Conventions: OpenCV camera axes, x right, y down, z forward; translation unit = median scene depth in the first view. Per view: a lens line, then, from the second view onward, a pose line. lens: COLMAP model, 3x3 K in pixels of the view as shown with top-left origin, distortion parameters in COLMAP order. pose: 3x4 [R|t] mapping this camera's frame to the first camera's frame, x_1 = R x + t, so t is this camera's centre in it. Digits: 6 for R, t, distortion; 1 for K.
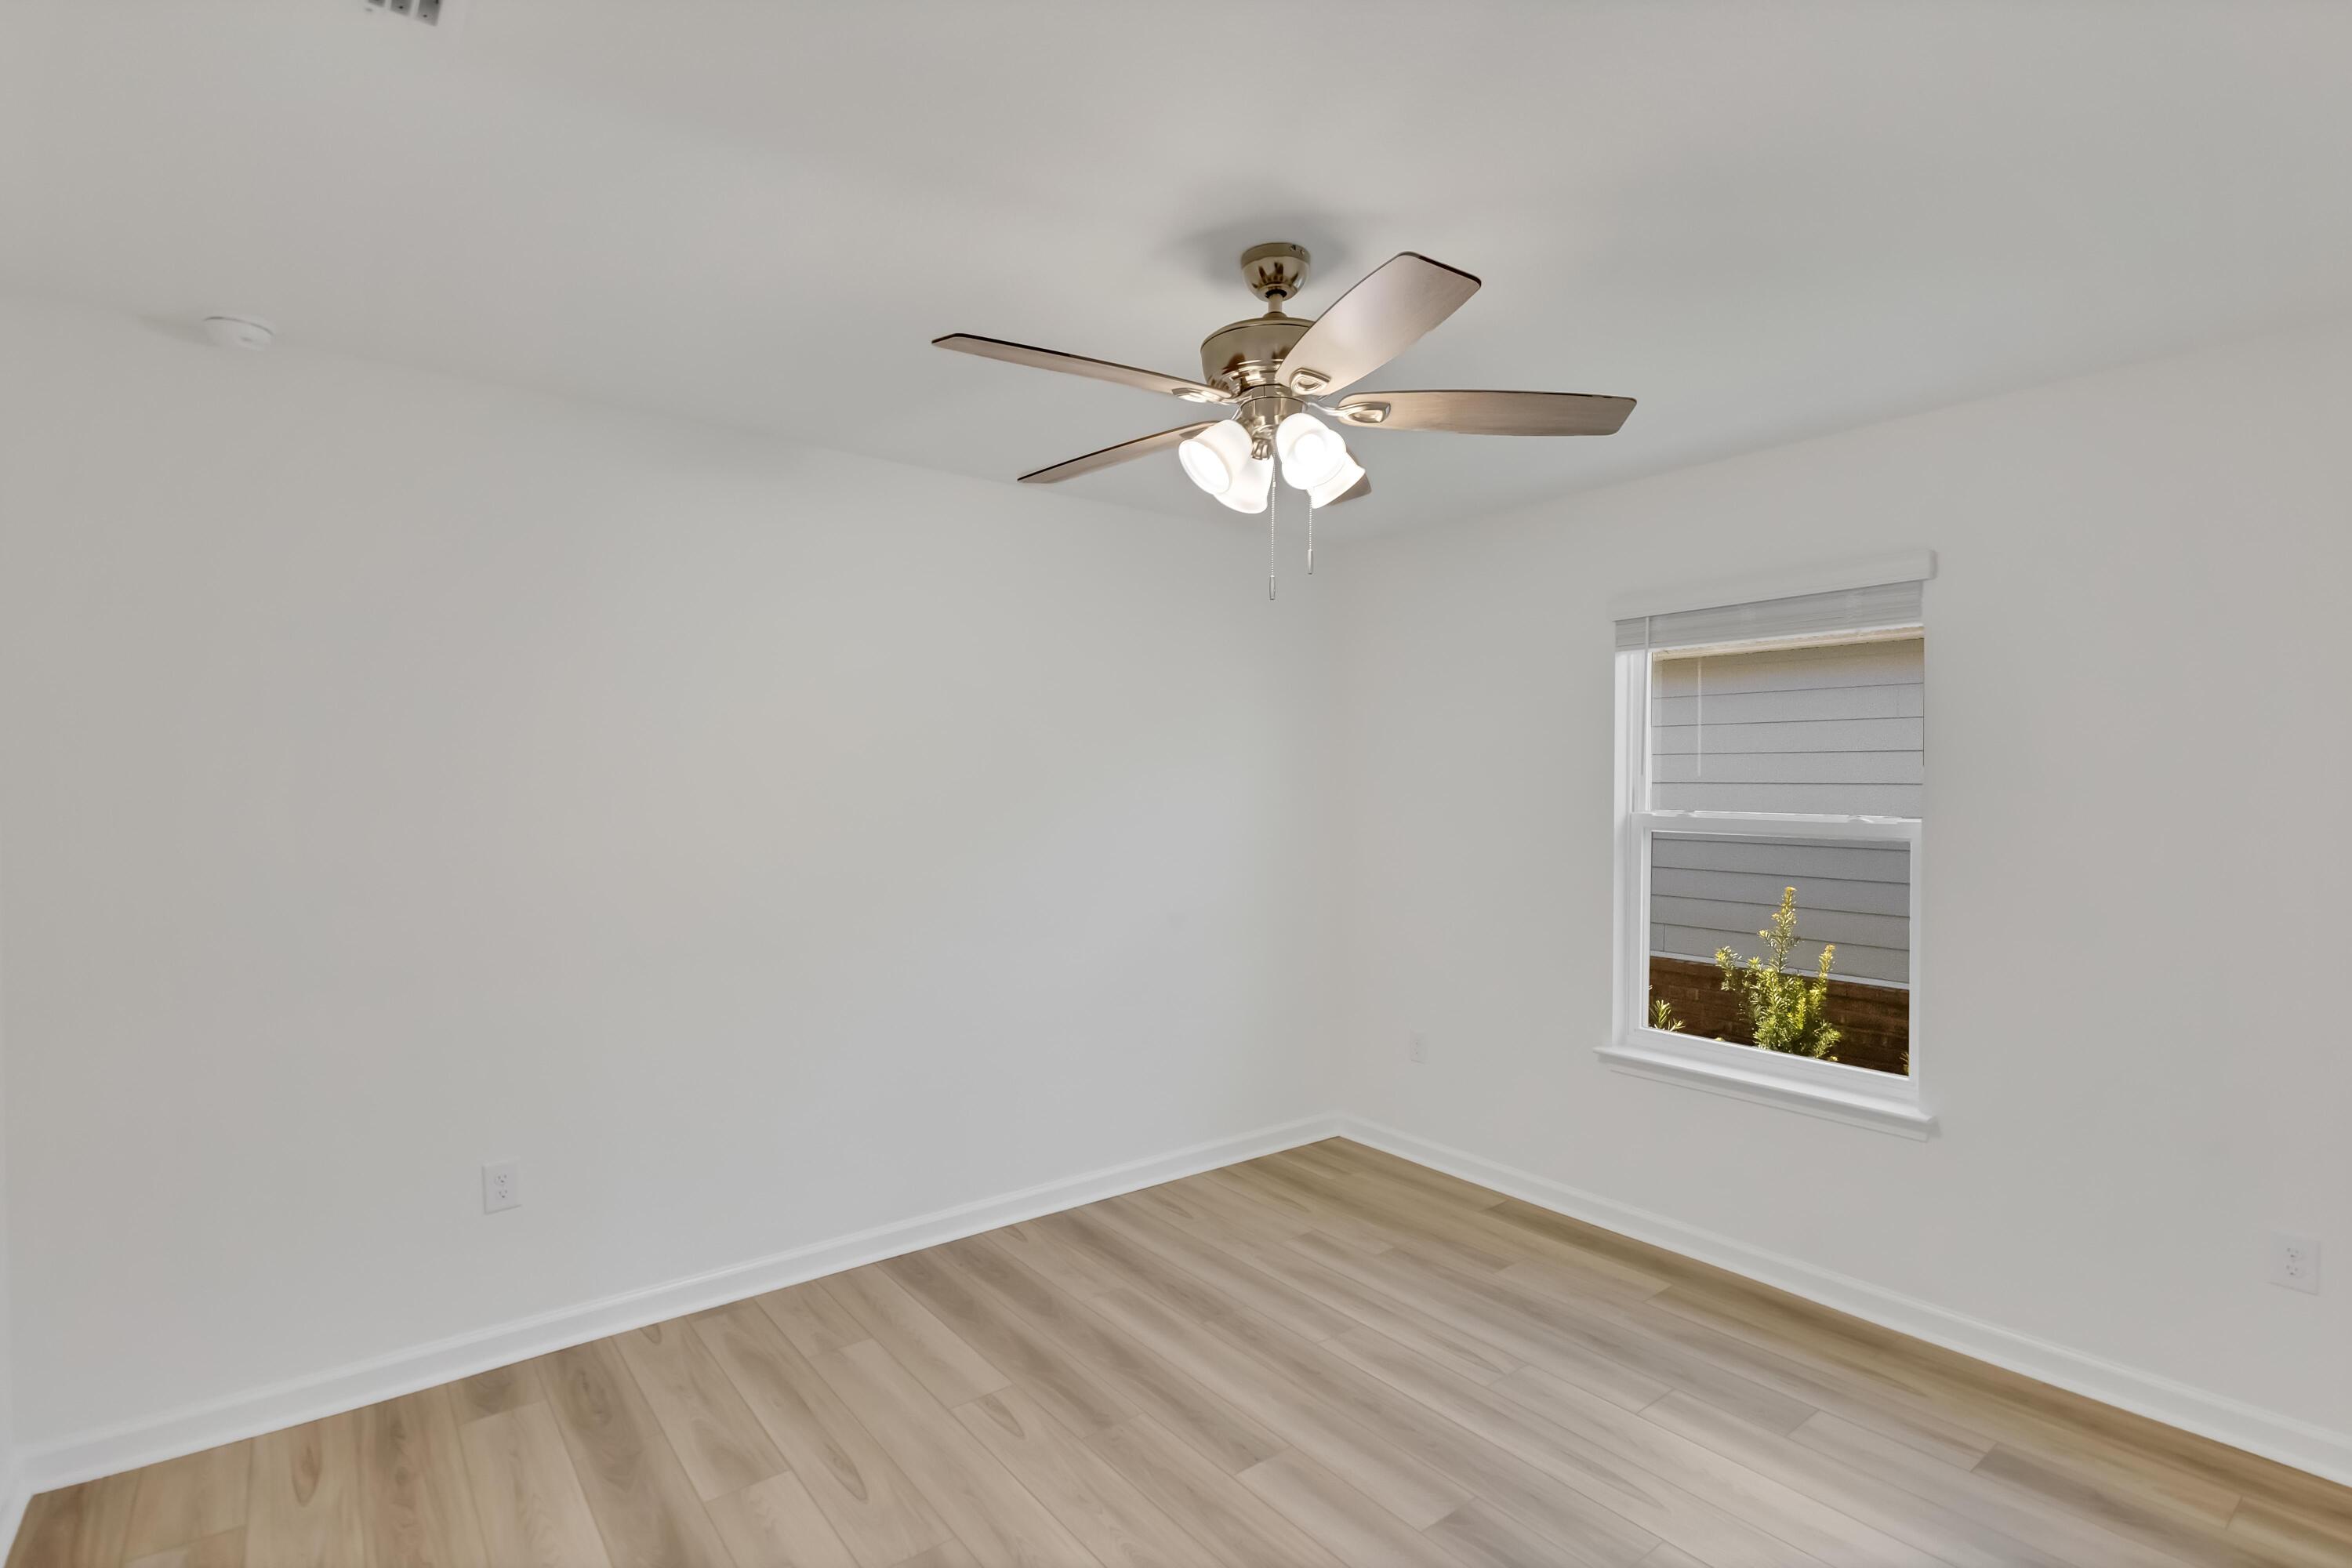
lens RADIAL K [[1155.8, 0, 1179.1], [0, 1155.8, 809.0], [0, 0, 1]] dist [0.023562, -0.000678]
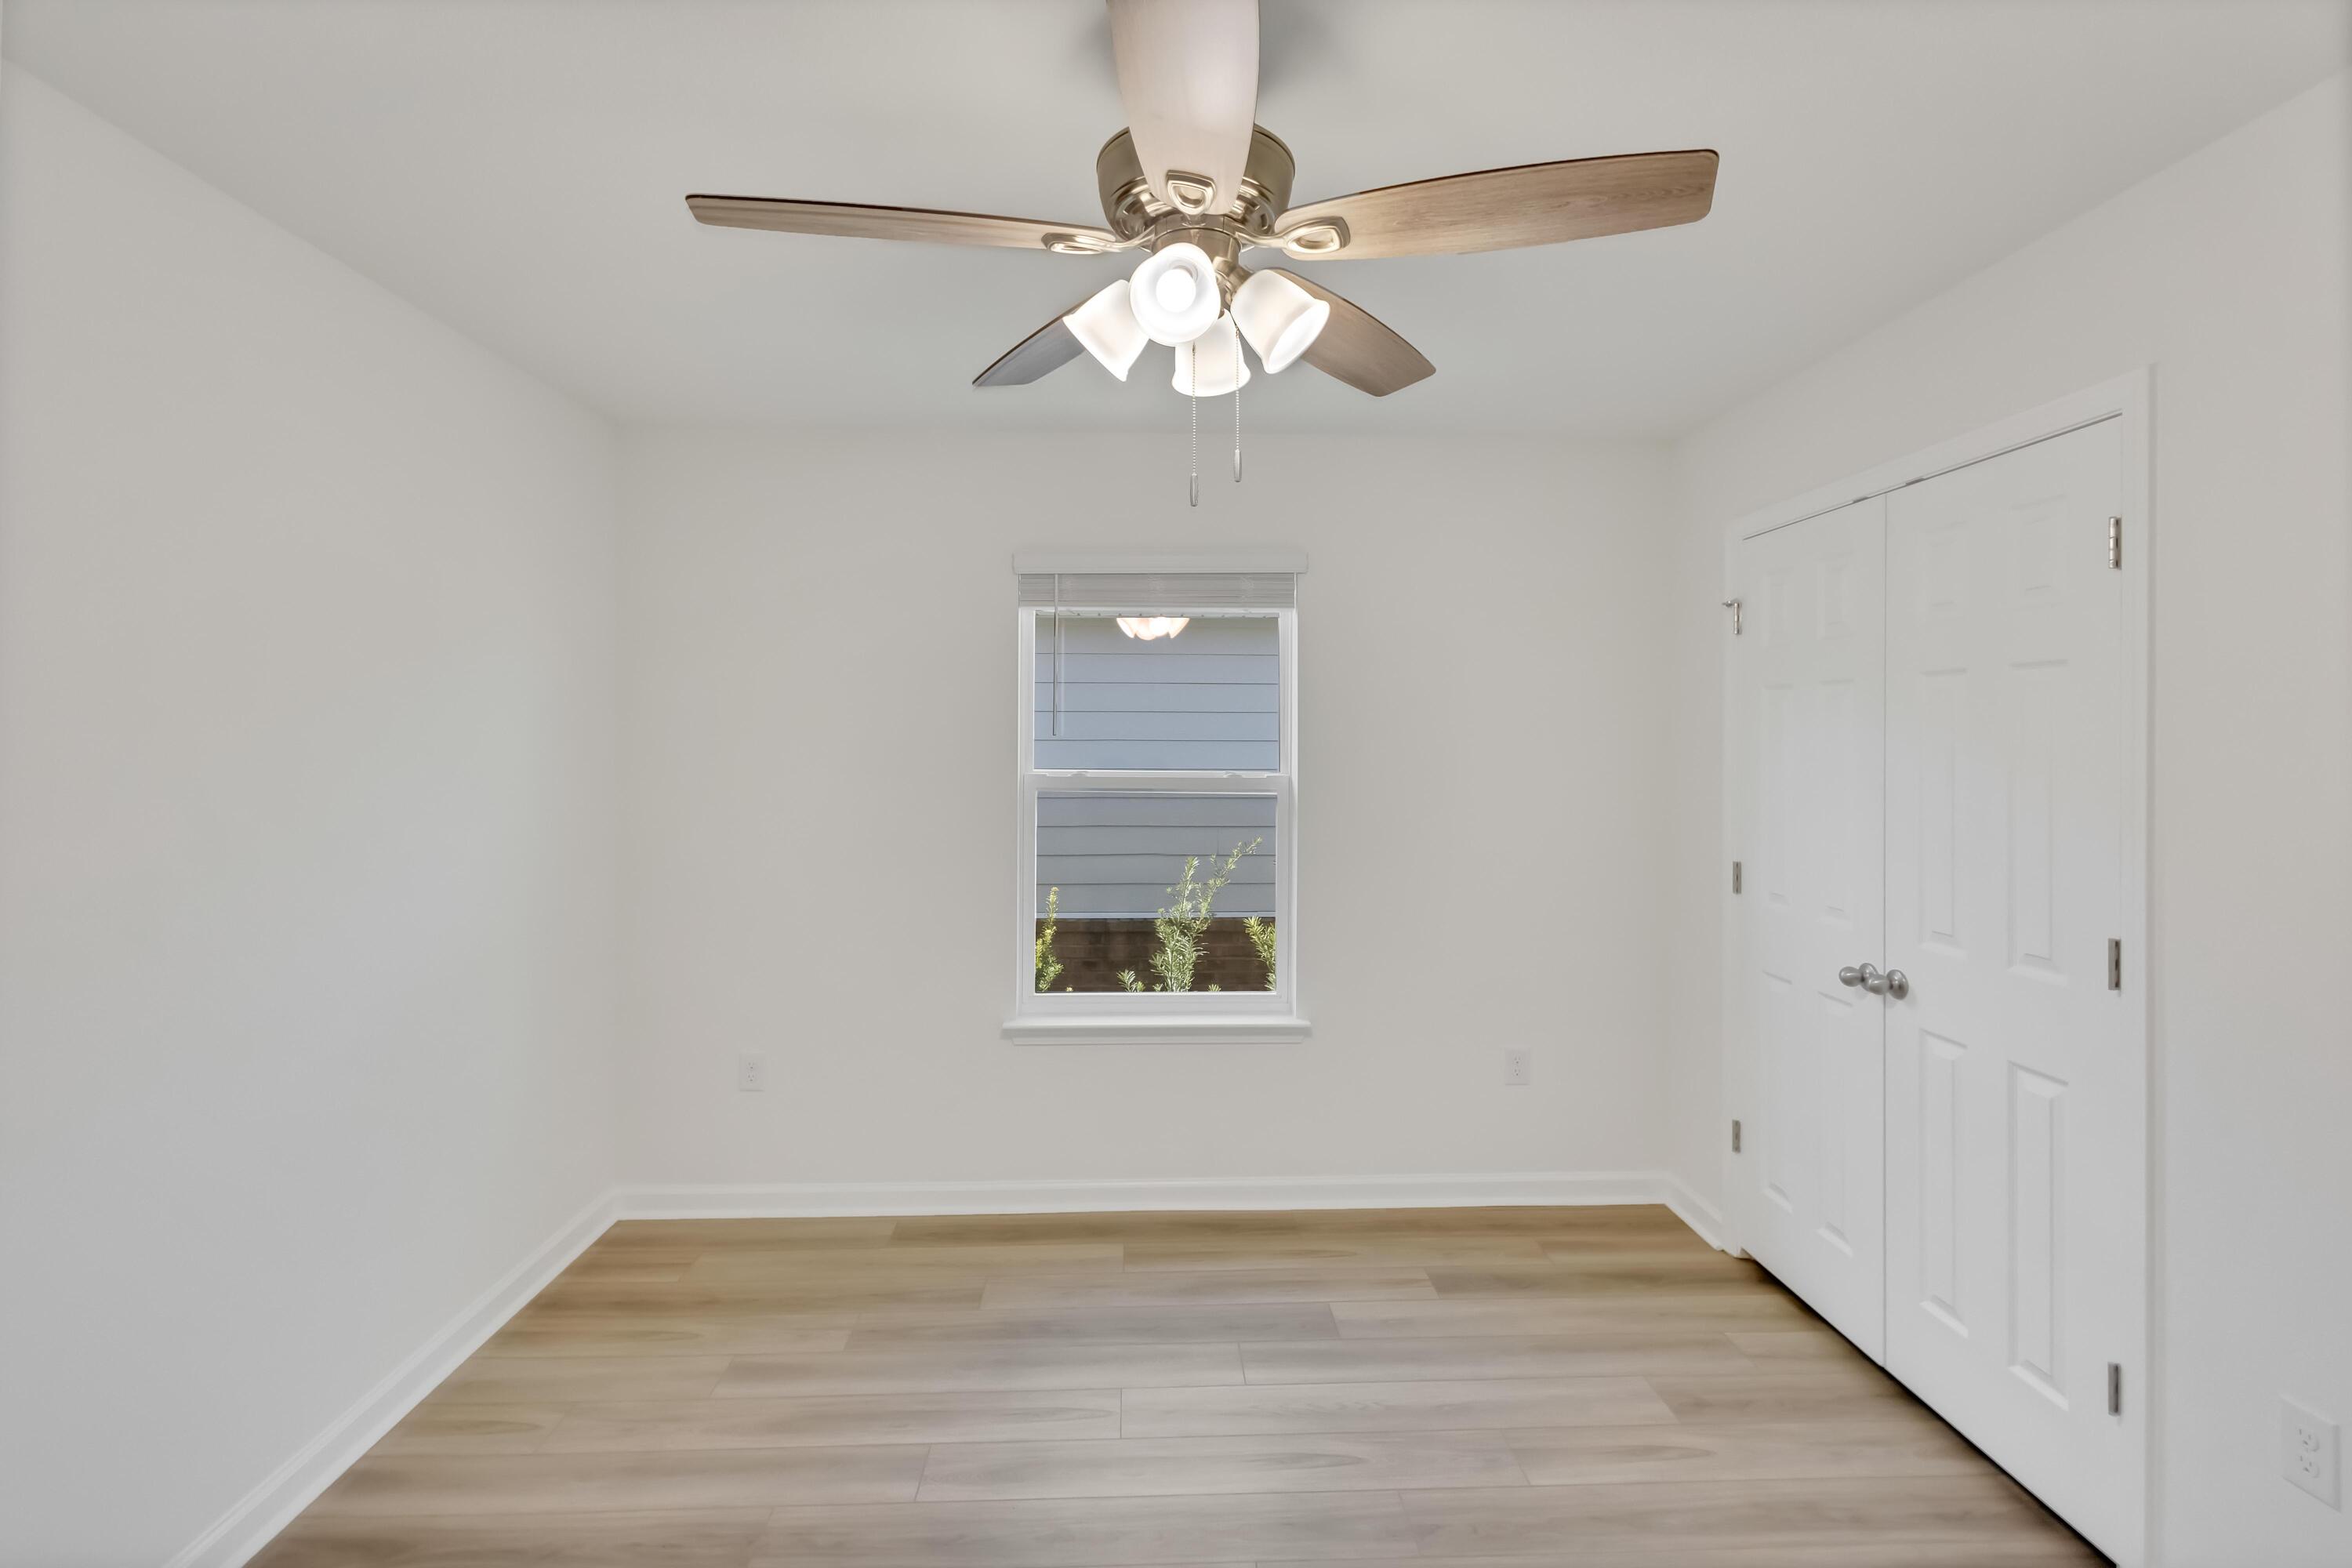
lens RADIAL K [[1127.6, 0, 1178.2], [0, 1127.6, 742.0], [0, 0, 1]] dist [0.012460, -0.000213]
pose [[0.569406, -0.004918, 0.822042, -0.336699], [0.017213, 0.999834, -0.005941, -0.016512], [-0.821877, 0.017532, 0.569396, 0.389073]]
